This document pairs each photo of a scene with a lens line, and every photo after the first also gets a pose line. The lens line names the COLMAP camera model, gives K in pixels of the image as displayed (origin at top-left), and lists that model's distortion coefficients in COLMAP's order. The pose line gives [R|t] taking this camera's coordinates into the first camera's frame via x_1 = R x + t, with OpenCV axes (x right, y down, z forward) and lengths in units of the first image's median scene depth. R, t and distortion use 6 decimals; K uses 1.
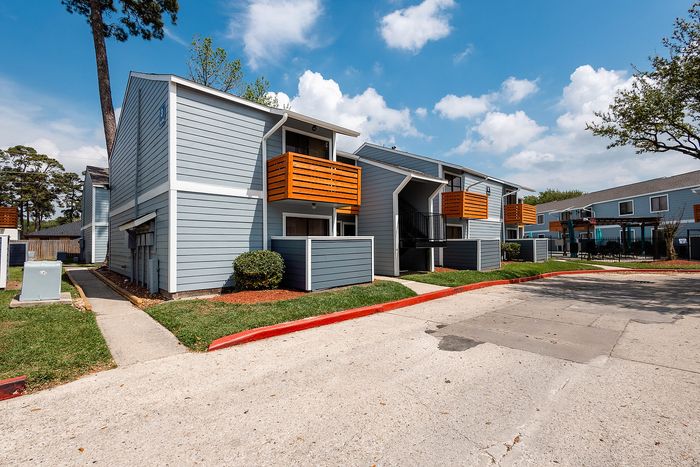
lens RADIAL K [[321.3, 0, 350.0], [0, 321.3, 233.5], [0, 0, 1]] dist [0.009394, -0.000935]
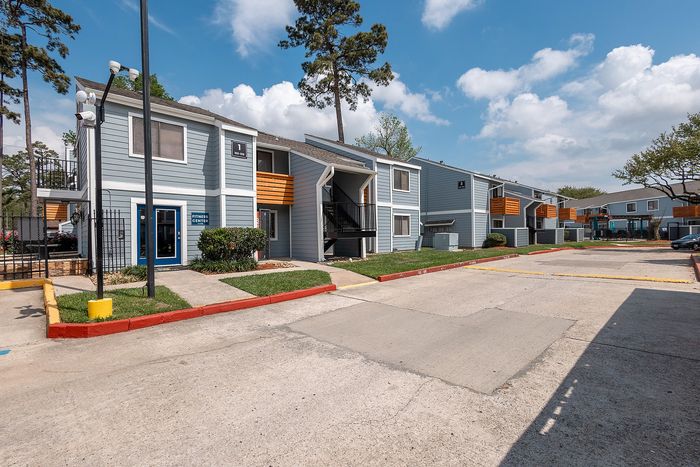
lens RADIAL K [[321.3, 0, 350.0], [0, 321.3, 233.5], [0, 0, 1]] dist [0.009394, -0.000935]
pose [[0.999942, -0.004535, -0.009753, -0.520479], [0.004813, 0.999579, 0.028605, -0.009617], [0.009619, -0.028651, 0.999543, -0.613914]]
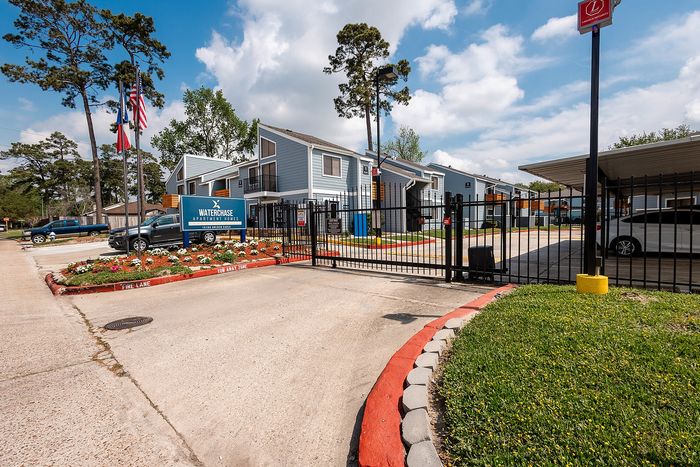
lens RADIAL K [[321.3, 0, 350.0], [0, 321.3, 233.5], [0, 0, 1]] dist [0.009394, -0.000935]
pose [[0.998132, -0.003658, 0.060985, -0.784575], [-0.000271, 0.997932, 0.064285, -0.006675], [-0.061094, -0.064182, 0.996066, -1.000472]]
